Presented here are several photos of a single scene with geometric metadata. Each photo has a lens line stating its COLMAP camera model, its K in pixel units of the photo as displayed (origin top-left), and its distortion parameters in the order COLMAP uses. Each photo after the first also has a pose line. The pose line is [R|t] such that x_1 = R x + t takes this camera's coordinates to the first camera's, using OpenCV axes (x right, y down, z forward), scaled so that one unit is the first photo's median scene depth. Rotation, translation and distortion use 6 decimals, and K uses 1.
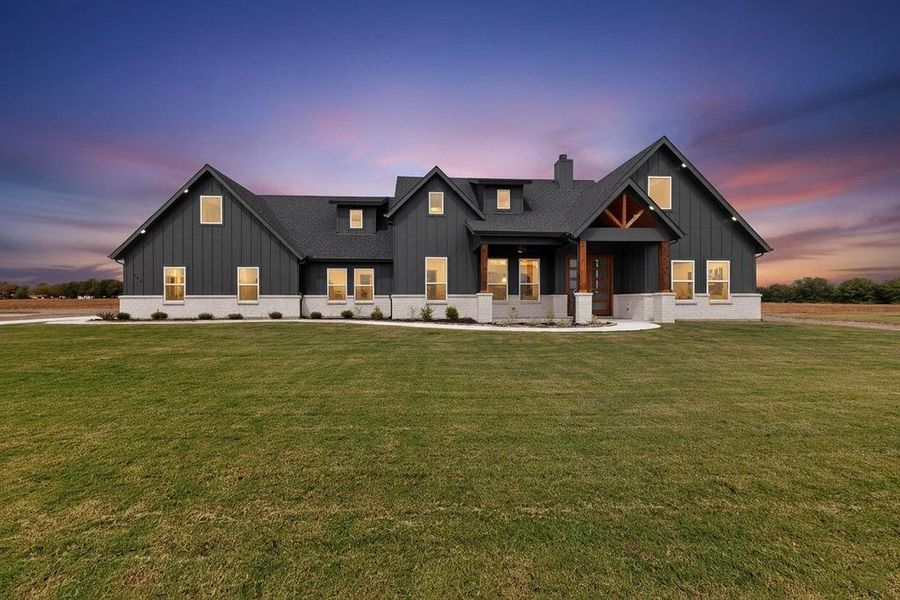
lens RADIAL K [[391.4, 0, 450.0], [0, 391.4, 300.0], [0, 0, 1]] dist [0.000598, -0.000180]
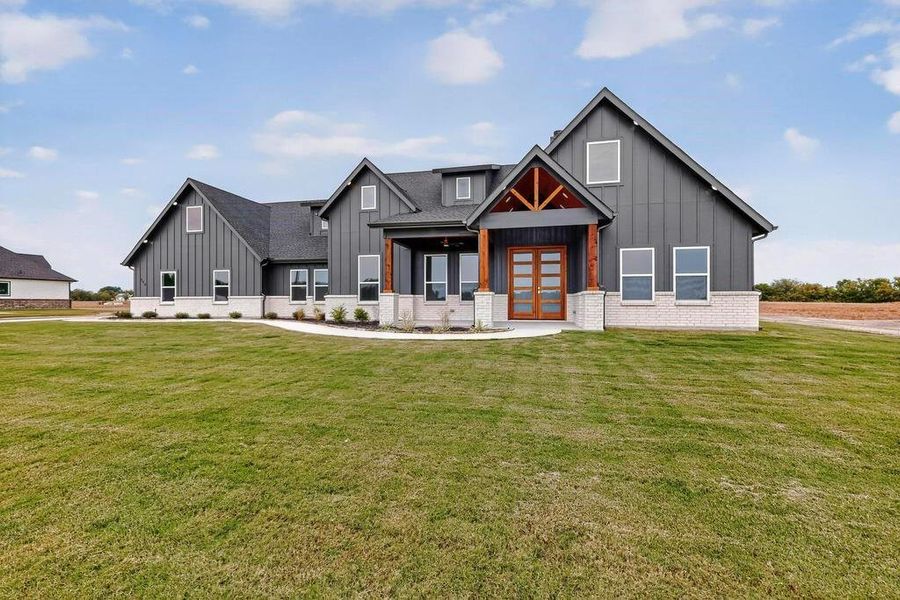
lens RADIAL K [[391.4, 0, 450.0], [0, 391.4, 300.0], [0, 0, 1]] dist [0.000598, -0.000180]
pose [[0.967144, -0.001055, -0.254229, 0.391975], [0.001115, 0.999999, 0.000091, -0.001137], [0.254228, -0.000371, 0.967144, 0.139993]]
